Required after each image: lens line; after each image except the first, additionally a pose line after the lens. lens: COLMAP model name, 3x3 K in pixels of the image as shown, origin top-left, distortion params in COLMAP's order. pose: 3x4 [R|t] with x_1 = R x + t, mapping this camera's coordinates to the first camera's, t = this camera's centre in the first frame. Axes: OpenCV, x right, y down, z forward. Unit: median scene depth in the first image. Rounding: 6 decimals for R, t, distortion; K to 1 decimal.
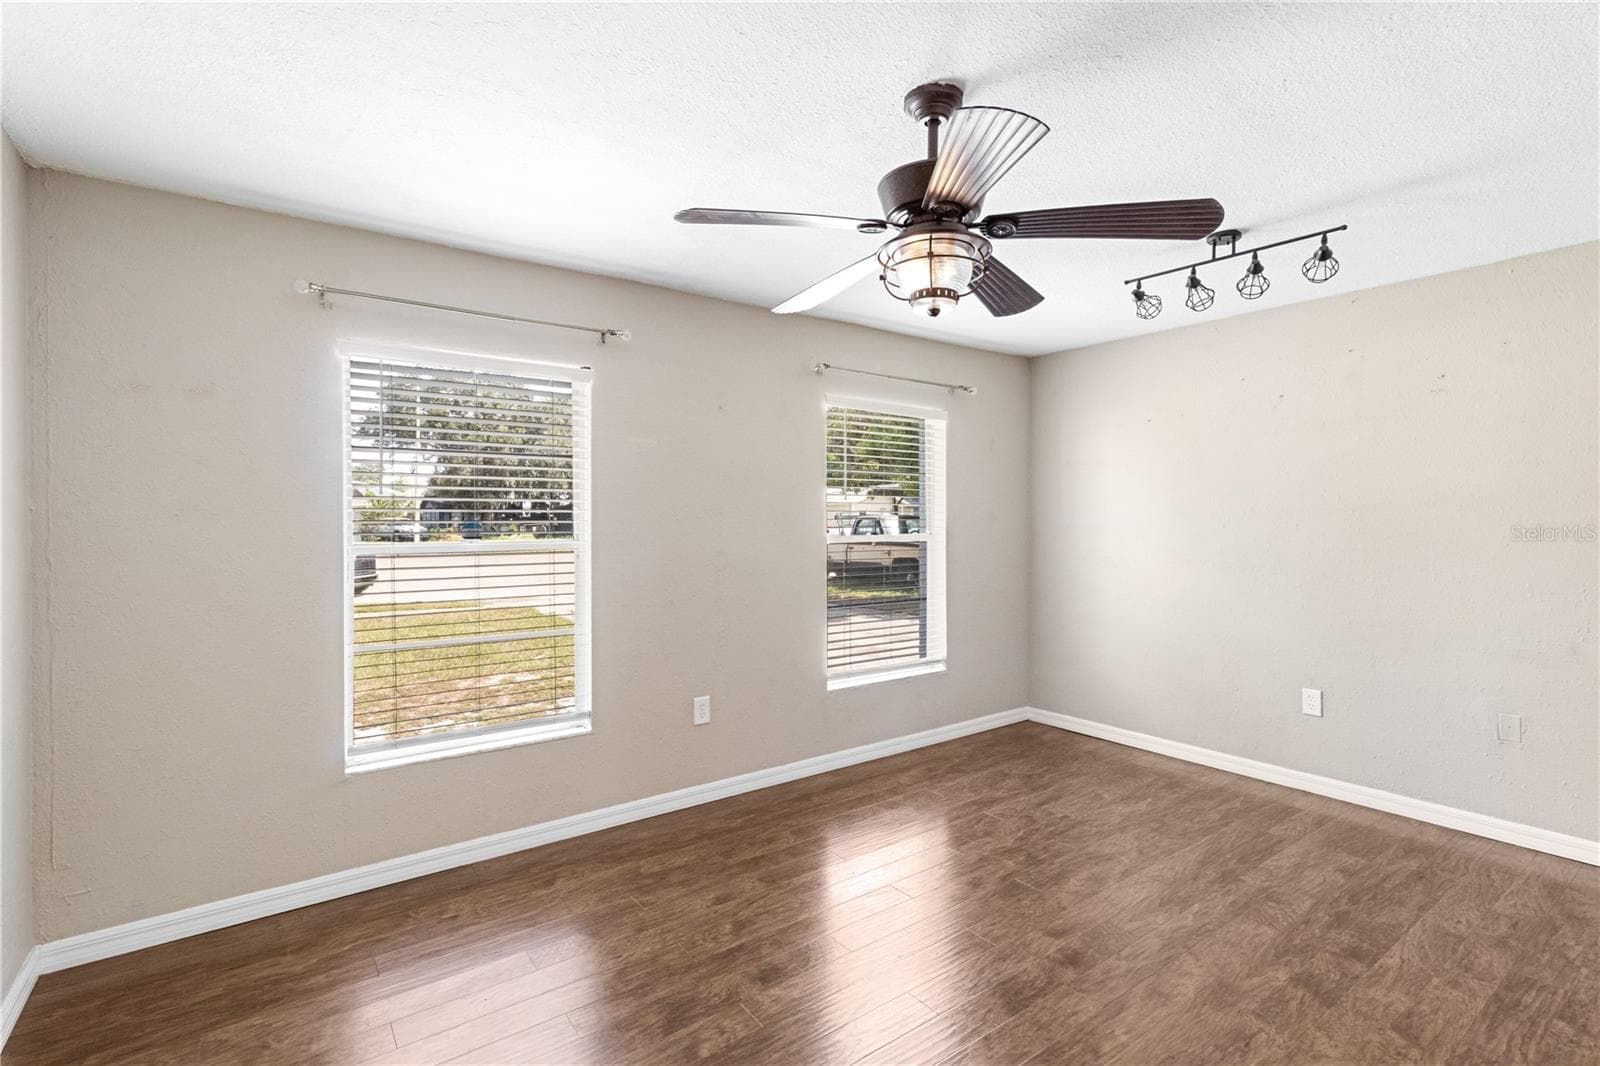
lens RADIAL K [[757.7, 0, 801.3], [0, 757.7, 523.1], [0, 0, 1]] dist [-0.000118, -0.000055]
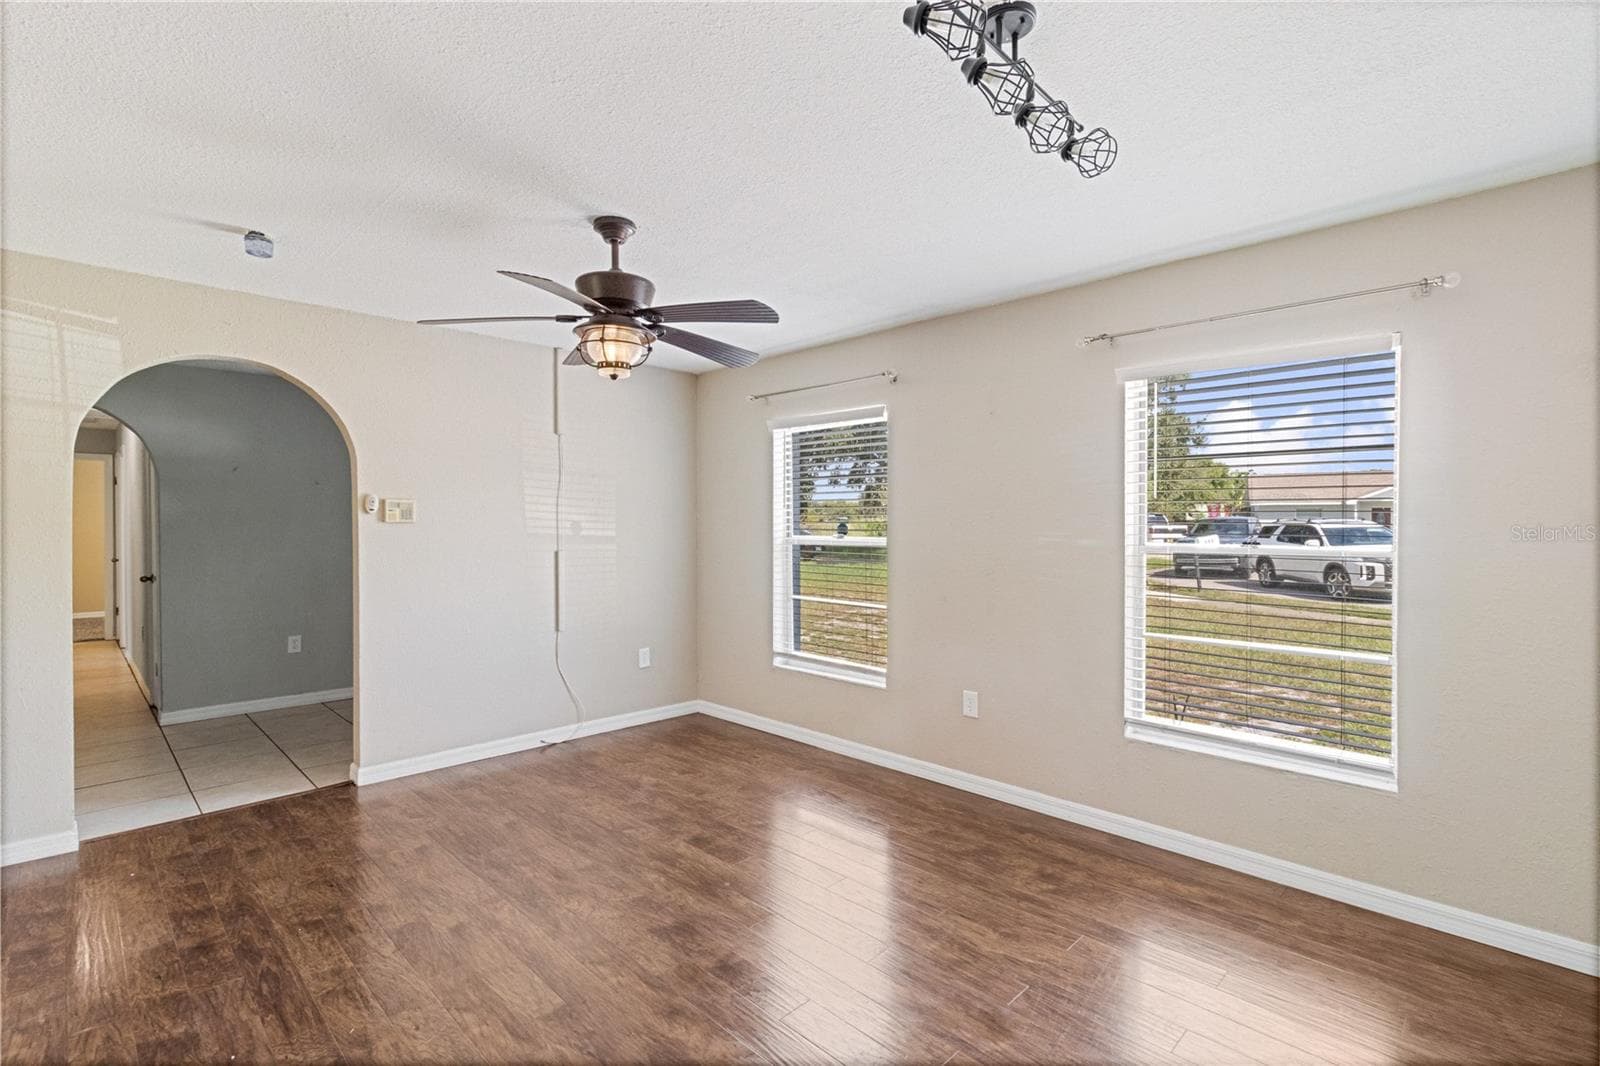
lens RADIAL K [[757.7, 0, 801.3], [0, 757.7, 523.1], [0, 0, 1]] dist [-0.000118, -0.000055]
pose [[0.145328, 0.008384, -0.989348, 0.875502], [-0.006358, 0.999951, 0.007539, -0.010247], [0.989363, 0.005194, 0.145375, 0.612528]]
